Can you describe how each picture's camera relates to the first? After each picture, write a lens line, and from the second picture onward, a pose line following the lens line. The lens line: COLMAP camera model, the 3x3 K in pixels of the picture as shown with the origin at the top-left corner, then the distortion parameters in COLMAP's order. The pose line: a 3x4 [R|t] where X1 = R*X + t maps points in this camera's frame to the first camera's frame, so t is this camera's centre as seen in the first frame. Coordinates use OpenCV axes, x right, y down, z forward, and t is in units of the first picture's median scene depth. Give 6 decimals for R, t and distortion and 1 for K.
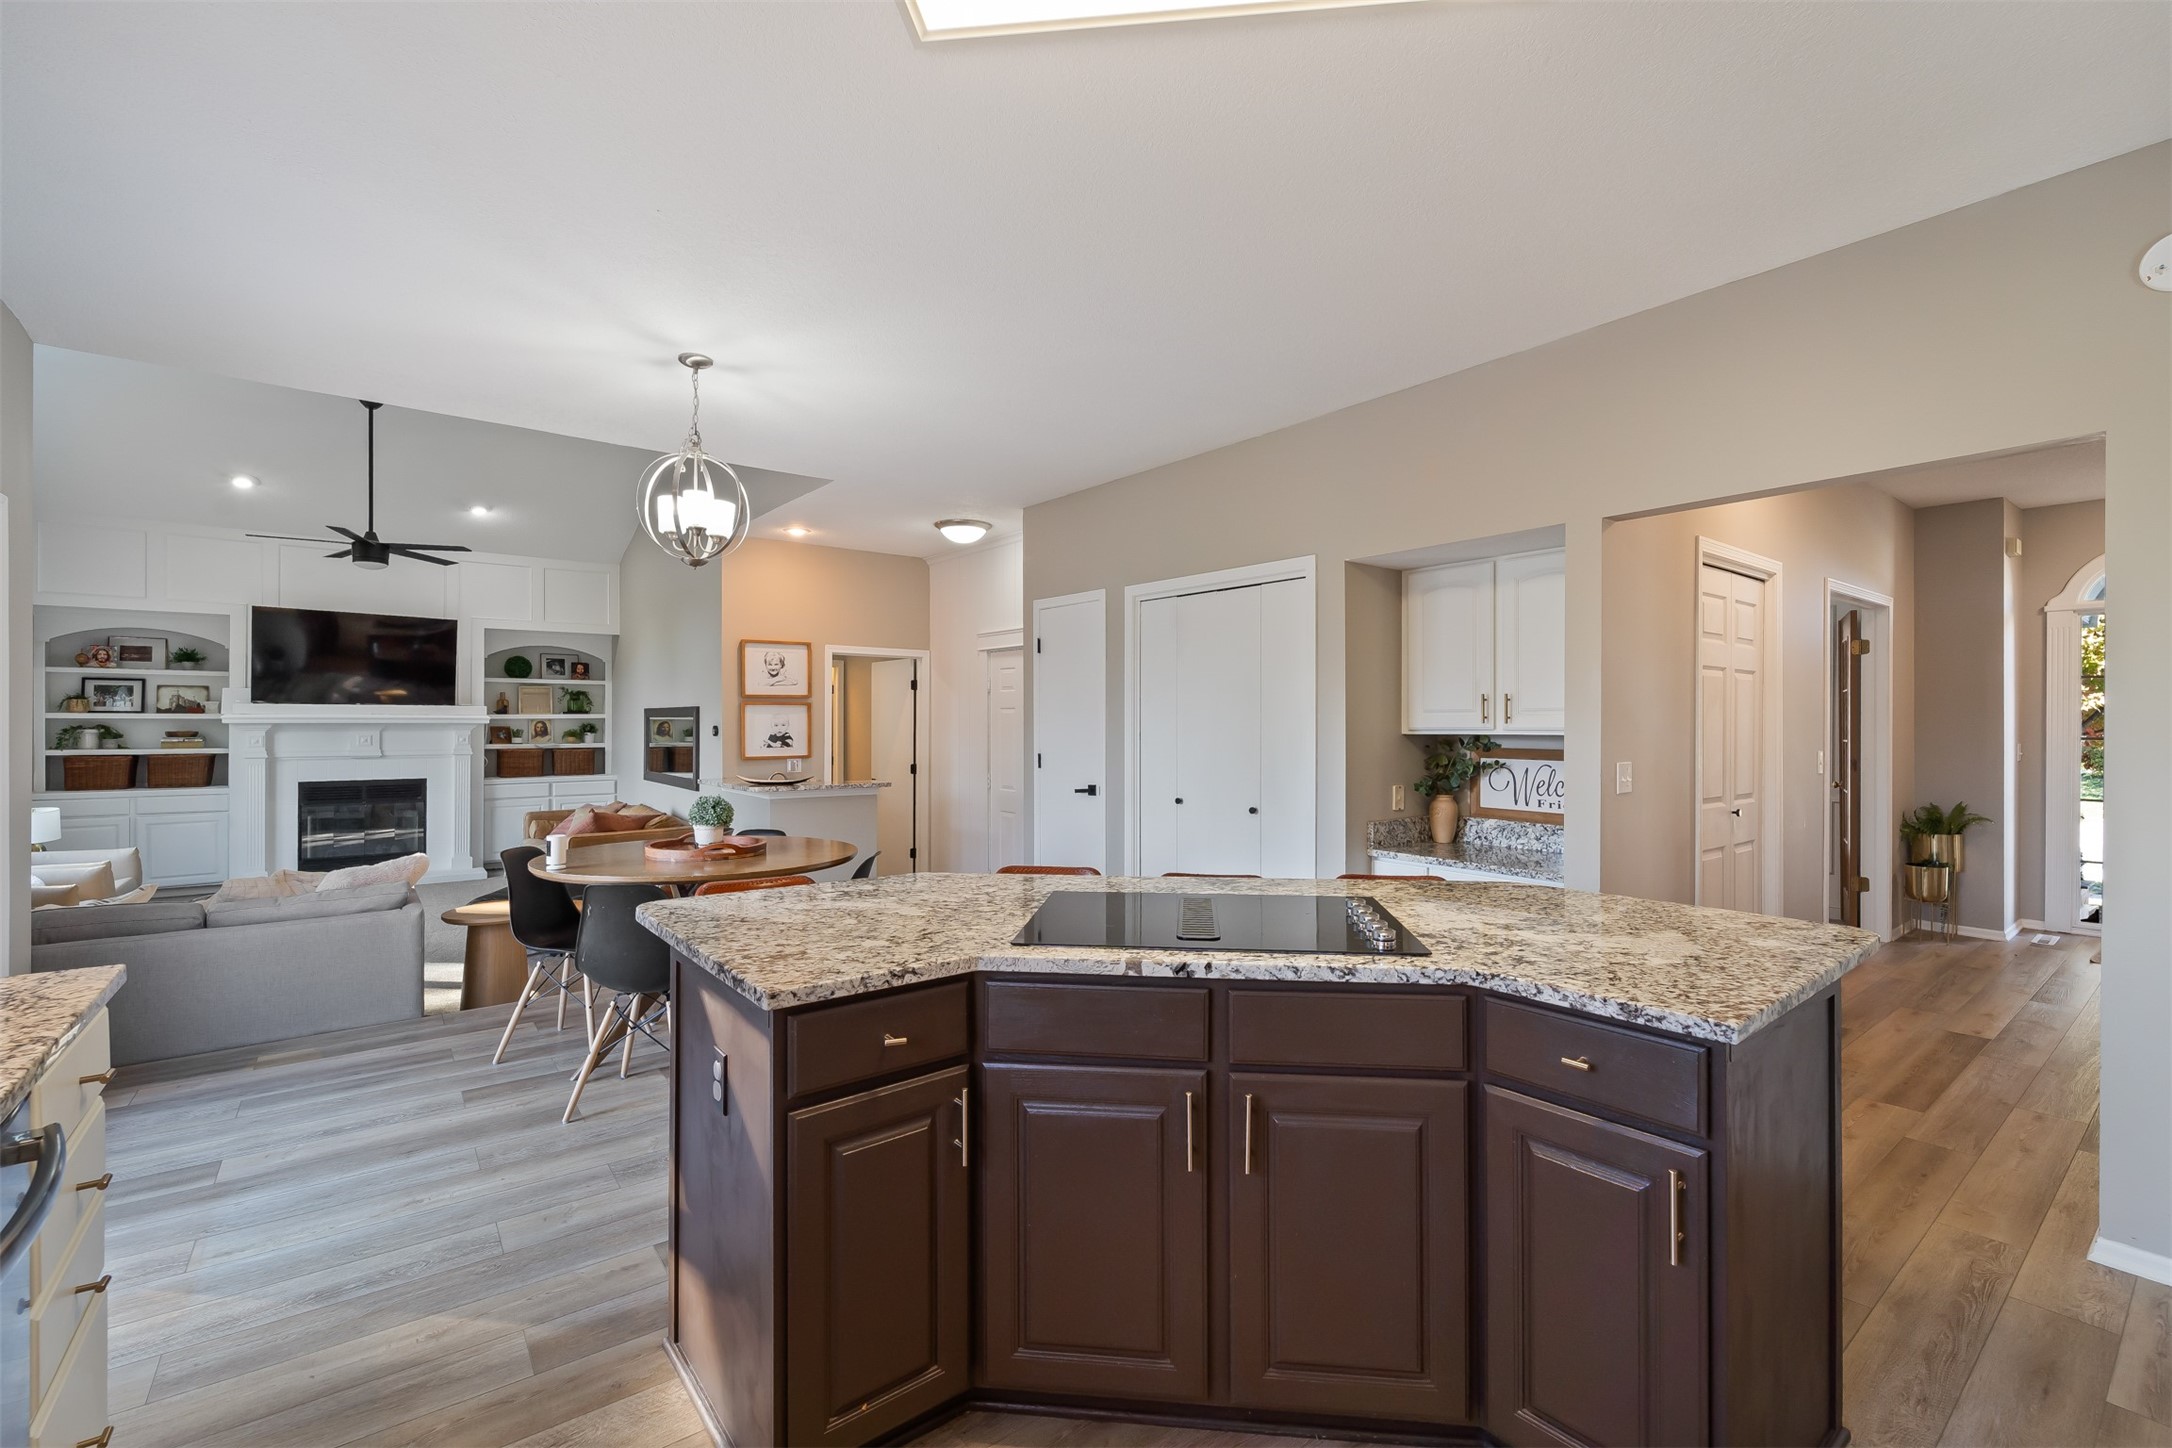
lens RADIAL K [[912.0, 0, 1078.4], [0, 912.0, 723.9], [0, 0, 1]] dist [0.002773, -0.001003]
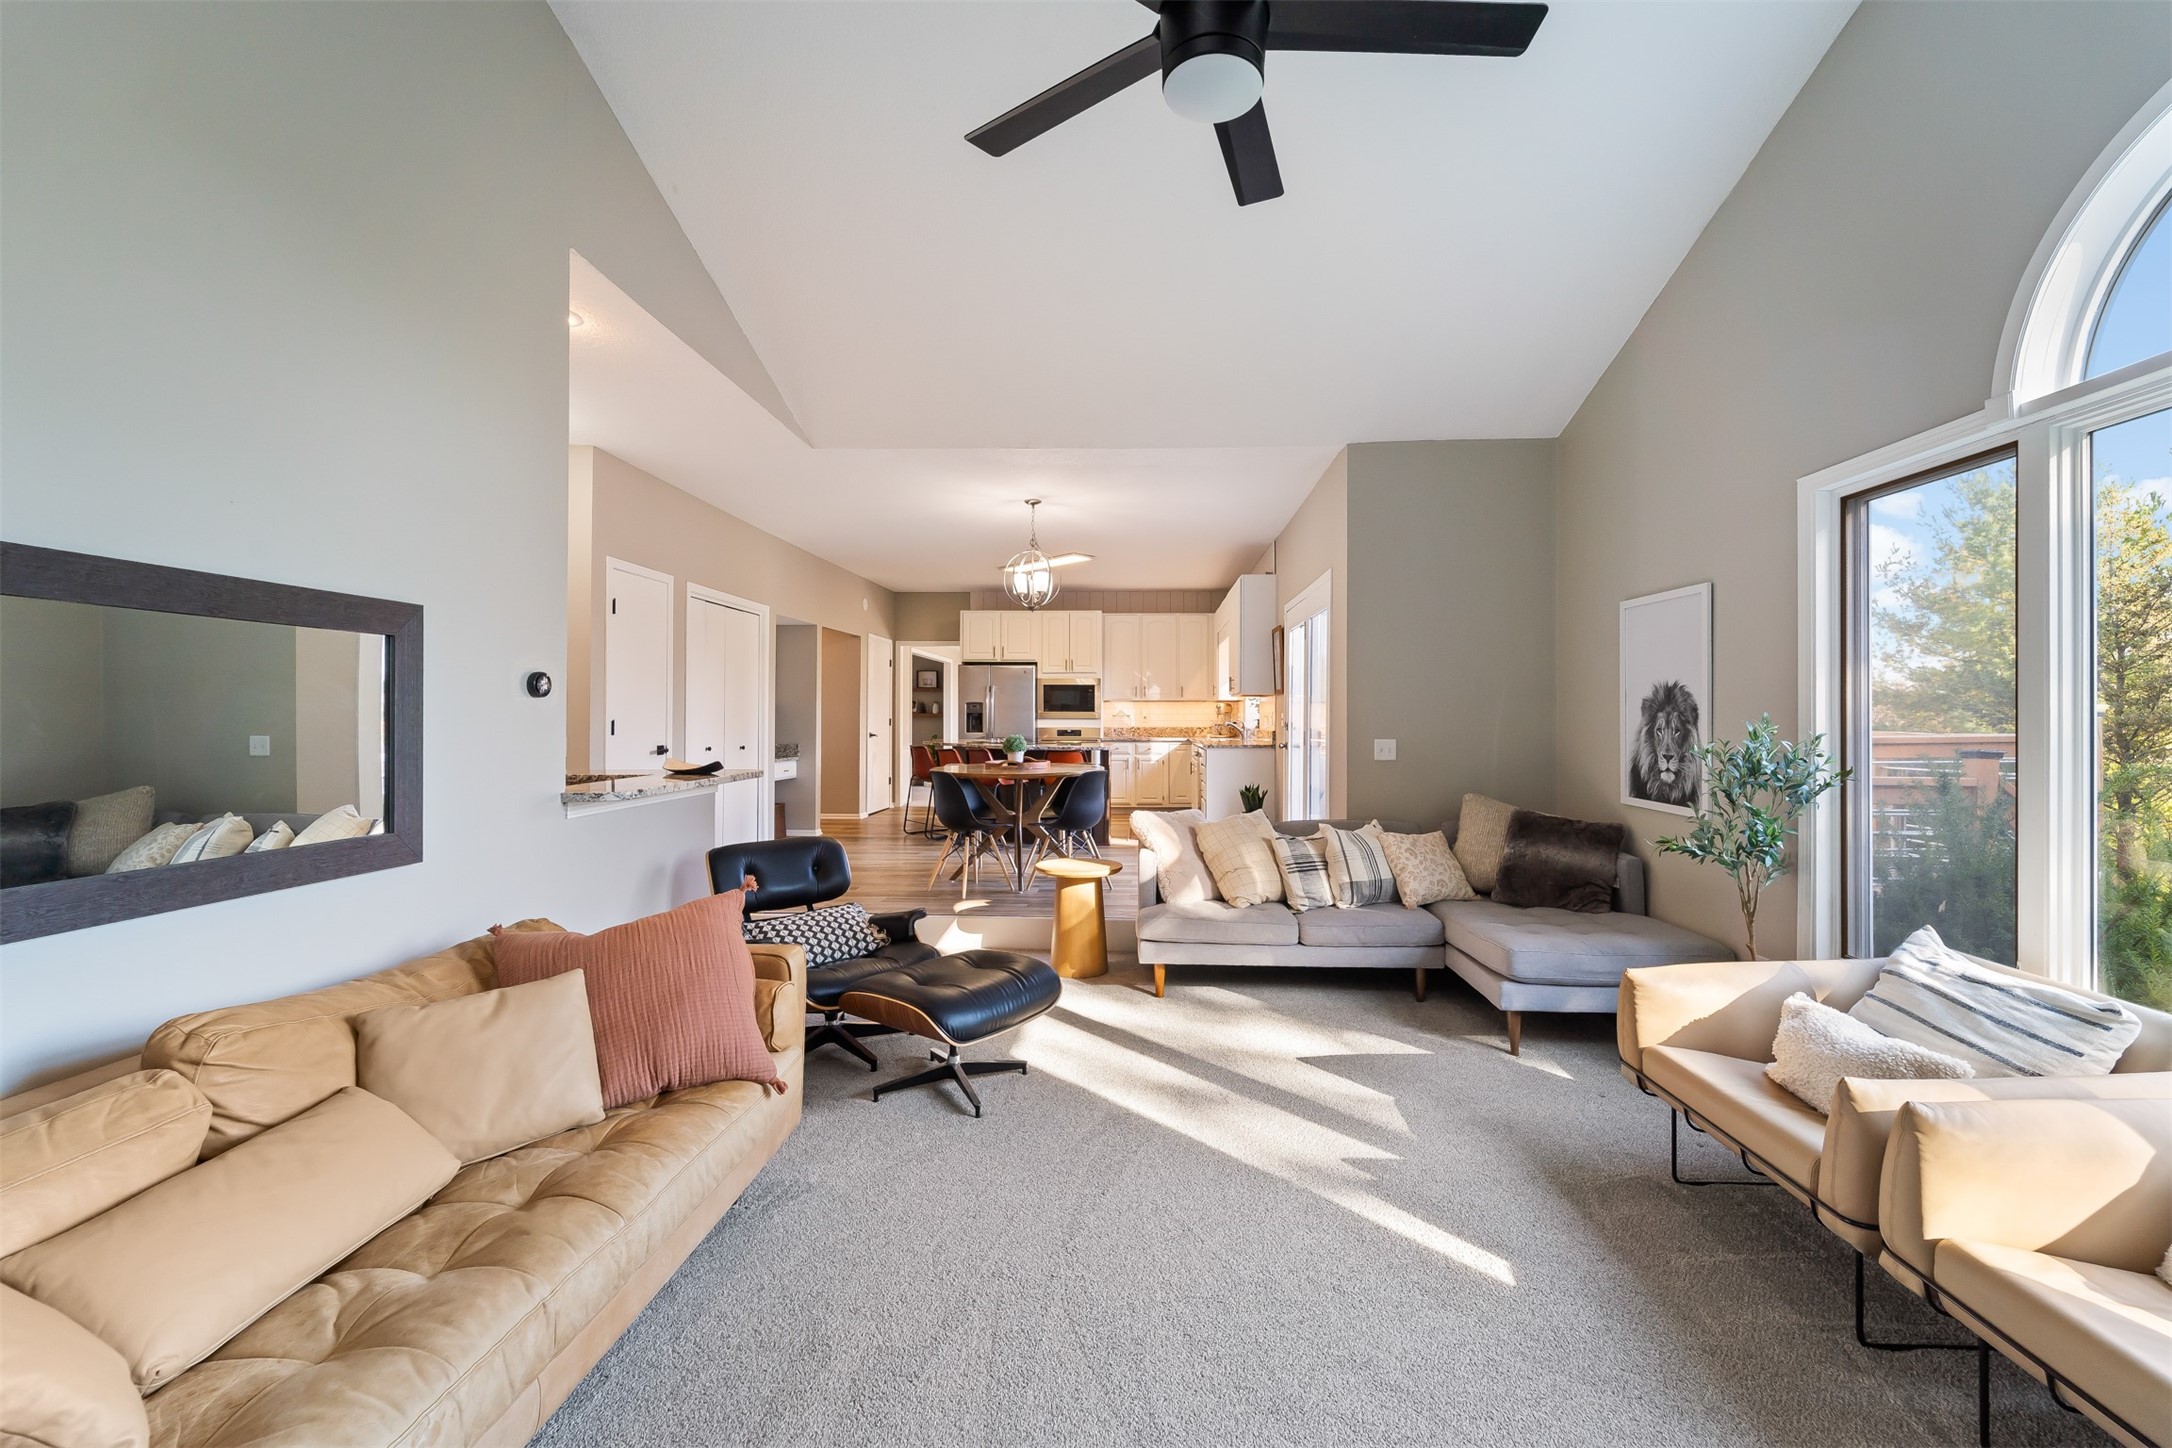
lens RADIAL K [[912.0, 0, 1078.4], [0, 912.0, 723.9], [0, 0, 1]] dist [0.002773, -0.001003]
pose [[-0.738133, -0.012358, 0.674542, -0.738718], [-0.008228, 0.999923, 0.009315, 0.016758], [-0.674605, 0.001326, -0.738178, 0.975666]]
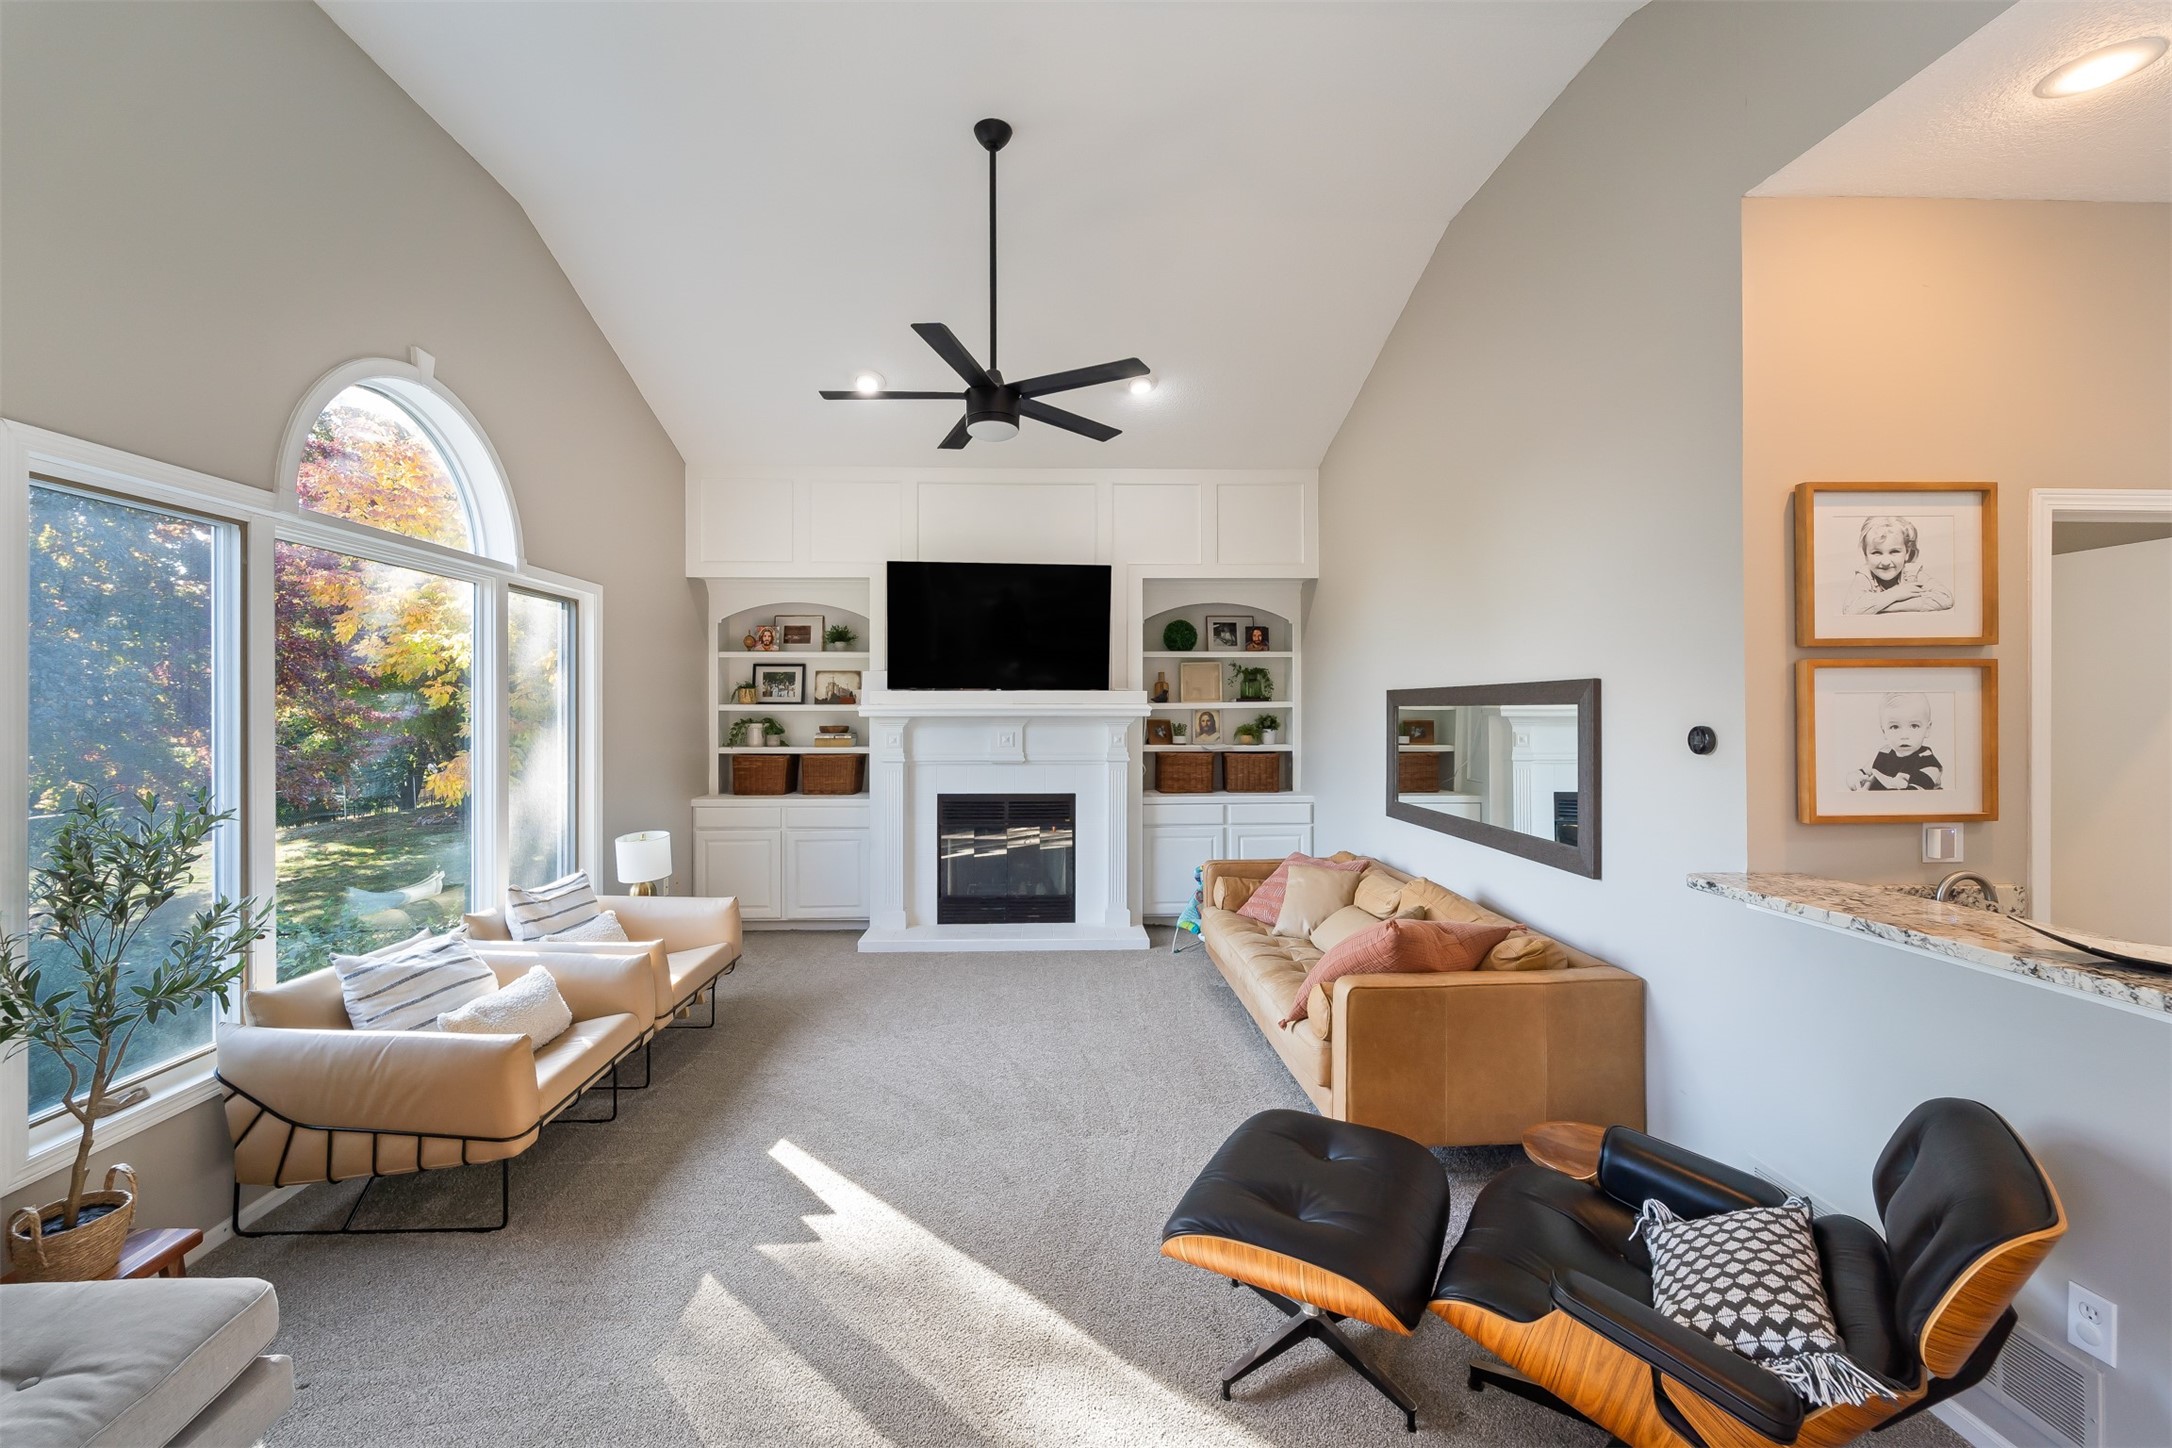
lens RADIAL K [[912.0, 0, 1078.4], [0, 912.0, 723.9], [0, 0, 1]] dist [0.002773, -0.001003]
pose [[0.817856, 0.005438, -0.575398, -0.326261], [0.002061, 0.999921, 0.012380, -0.003586], [0.575420, -0.011311, 0.817780, 0.452729]]
